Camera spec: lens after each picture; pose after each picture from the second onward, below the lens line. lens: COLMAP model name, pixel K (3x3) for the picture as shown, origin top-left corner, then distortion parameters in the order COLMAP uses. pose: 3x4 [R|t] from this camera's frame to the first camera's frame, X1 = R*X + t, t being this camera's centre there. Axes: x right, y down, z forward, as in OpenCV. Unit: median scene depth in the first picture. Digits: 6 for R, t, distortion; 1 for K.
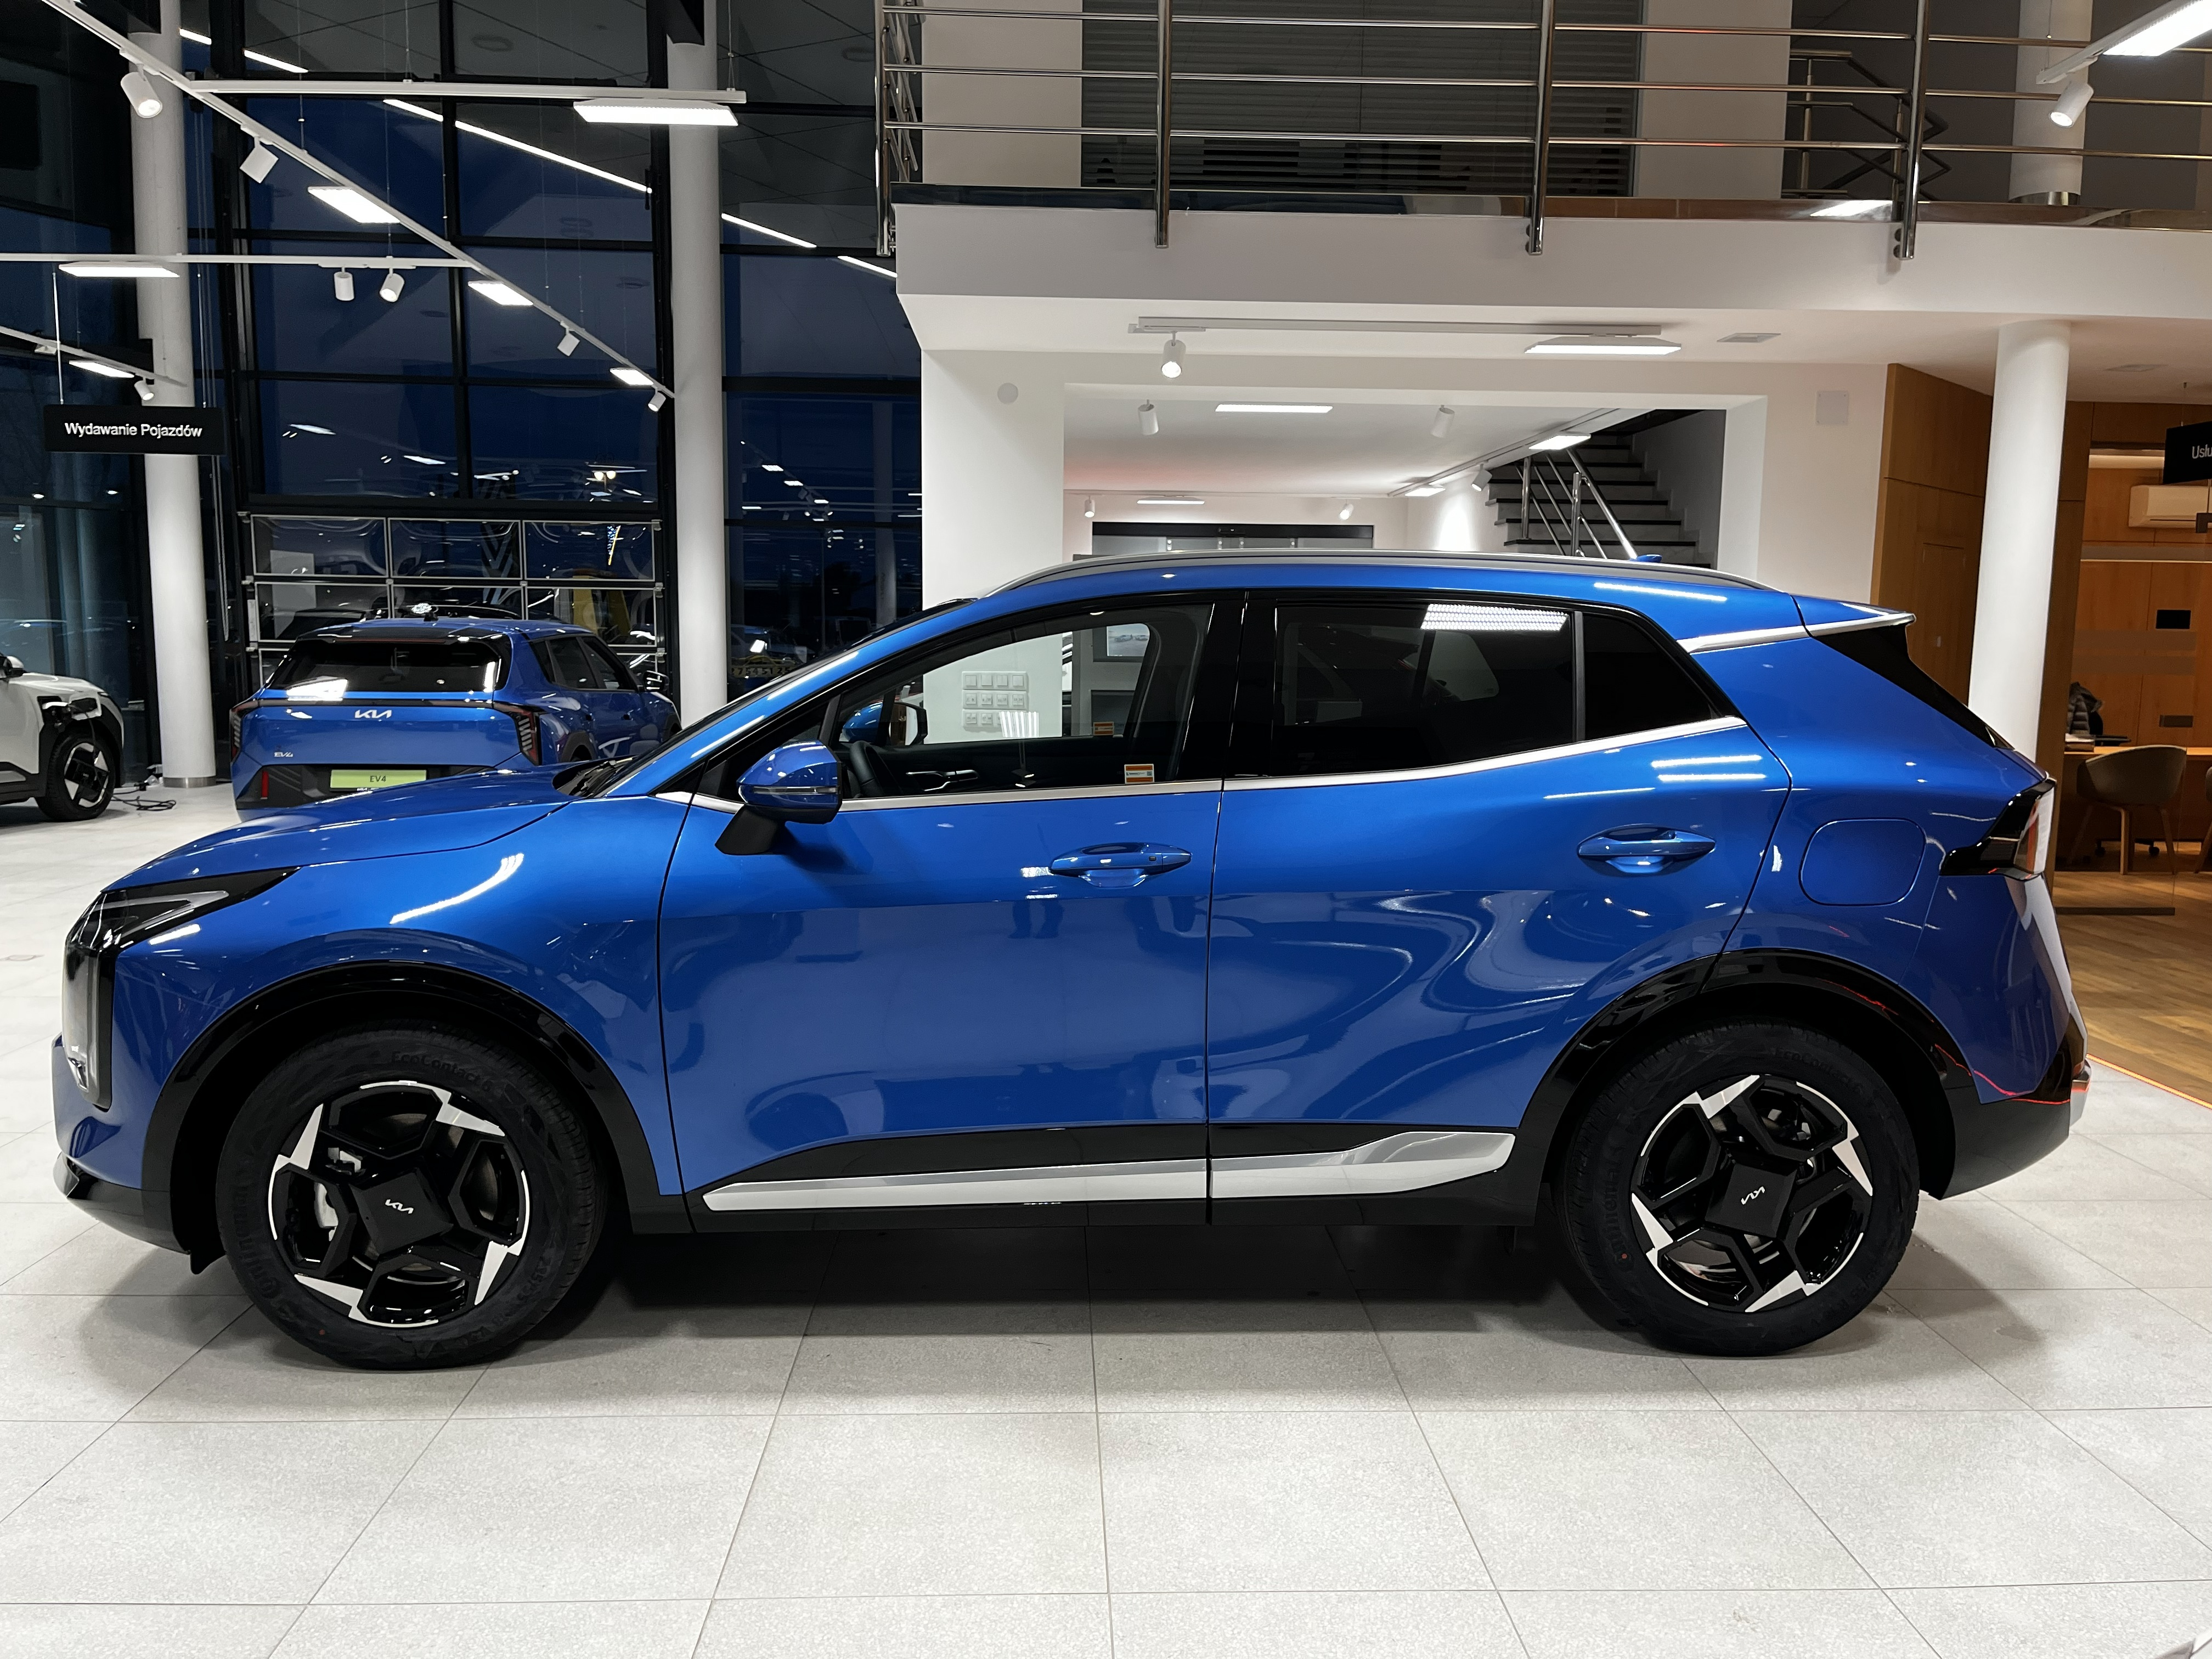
lens RADIAL K [[1693.9, 0, 1118.1], [0, 1693.9, 843.7], [0, 0, 1]] dist [0.073143, -0.094900]
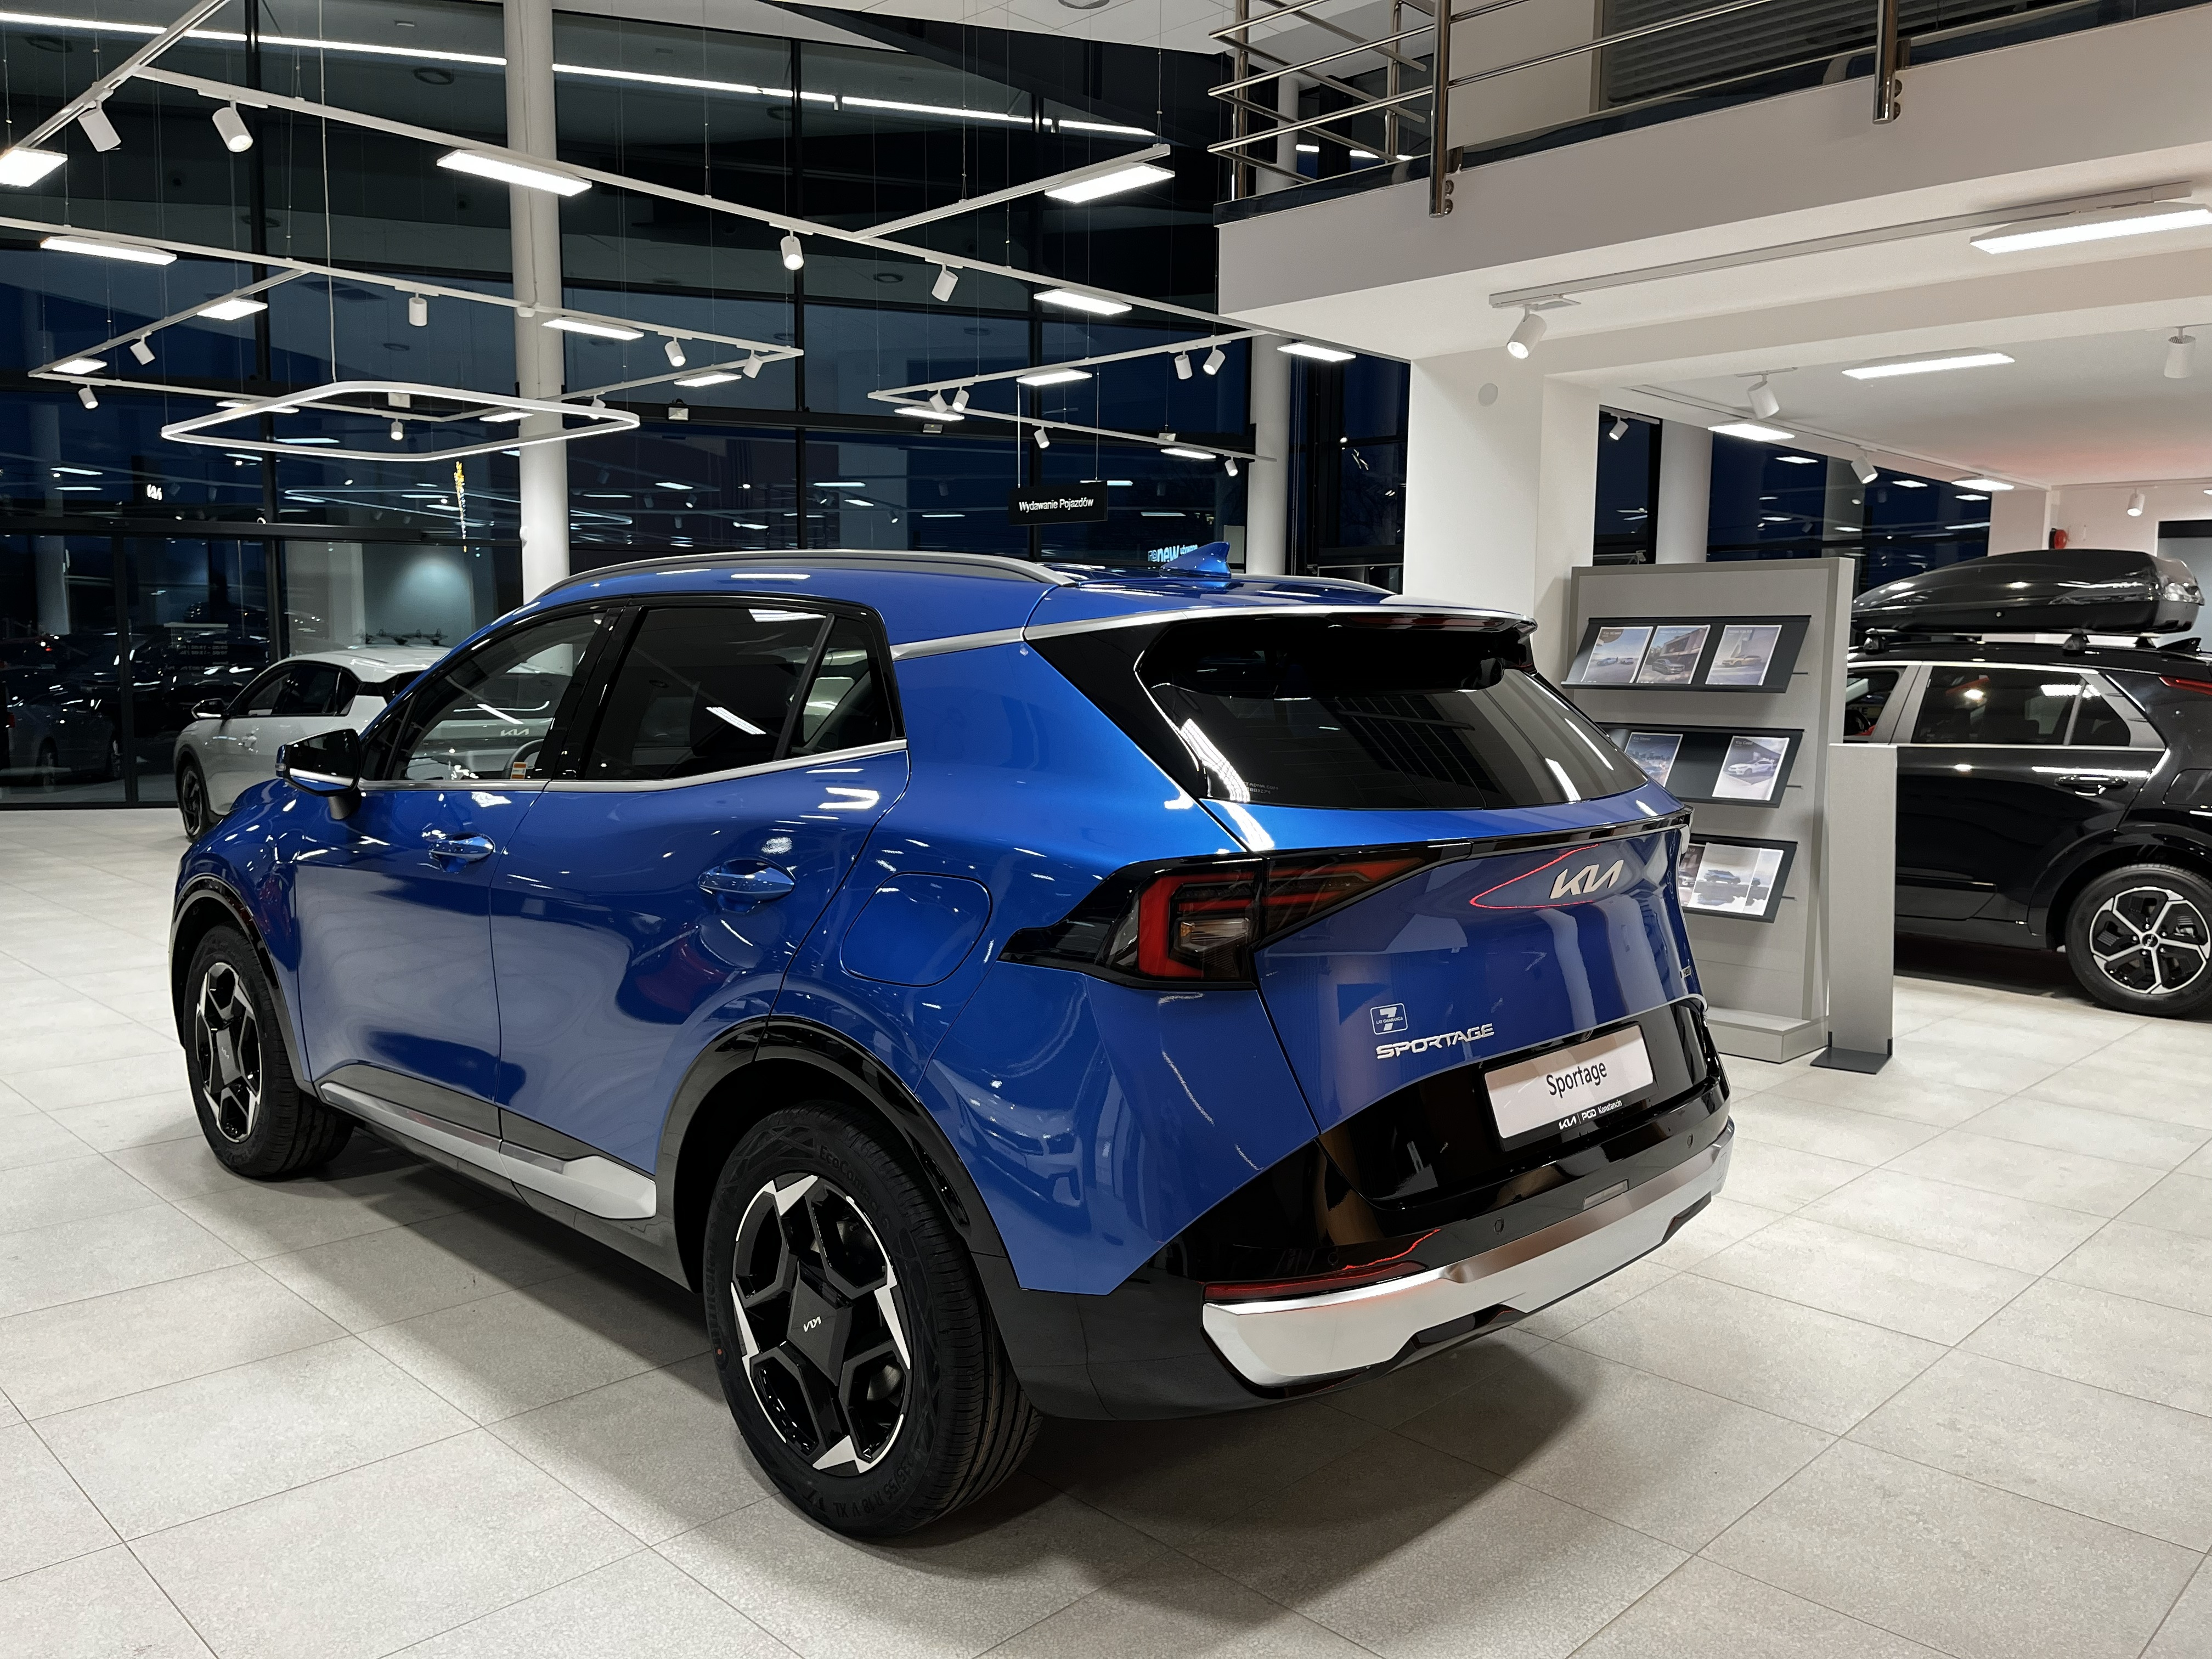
lens RADIAL K [[1681.8, 0, 1103.9], [0, 1681.8, 840.7], [0, 0, 1]] dist [0.088432, -0.113749]
pose [[0.679303, 0.075841, -0.729929, 1.038596], [-0.093753, 0.995464, 0.016179, -0.049926], [0.727845, 0.057443, 0.683332, 0.534854]]
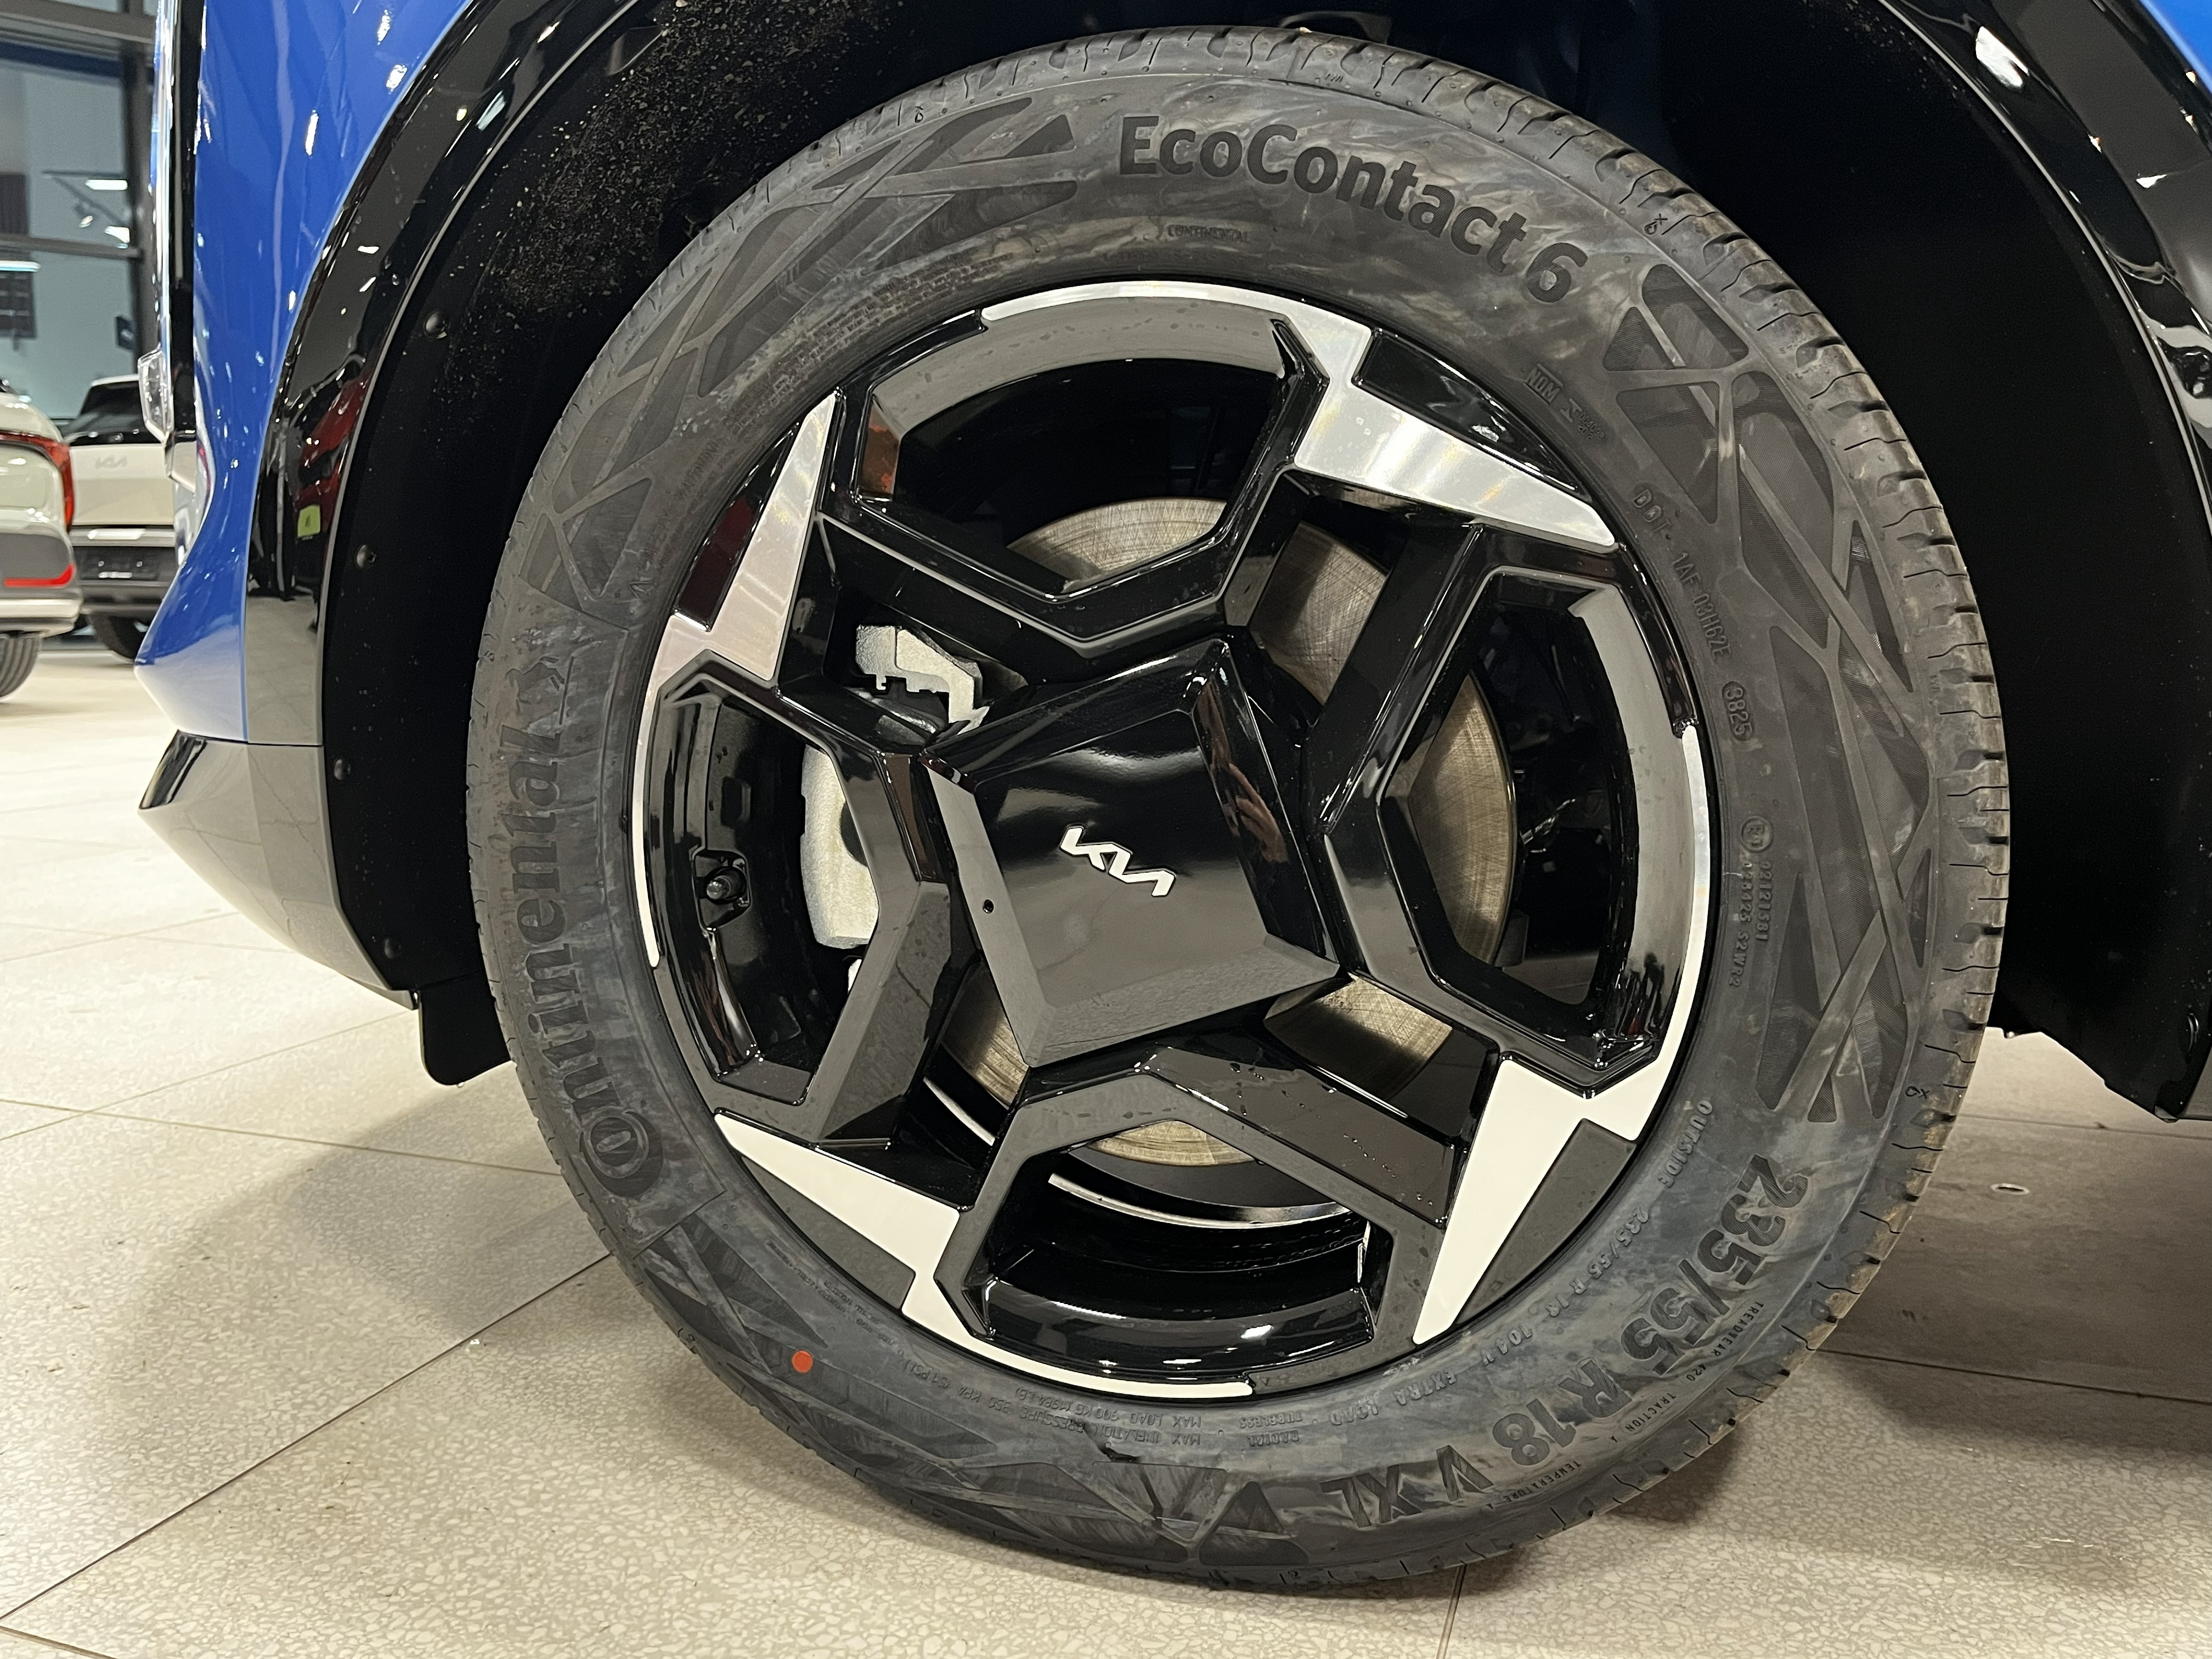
lens RADIAL K [[1783.3, 0, 1117.8], [0, 1783.3, 840.9], [0, 0, 1]] dist [0.067633, -0.099253]
pose [[0.935574, 0.051045, -0.349422, -0.324764], [-0.046296, 0.998687, 0.021935, 0.196115], [0.350082, -0.004345, 0.936709, 0.749826]]
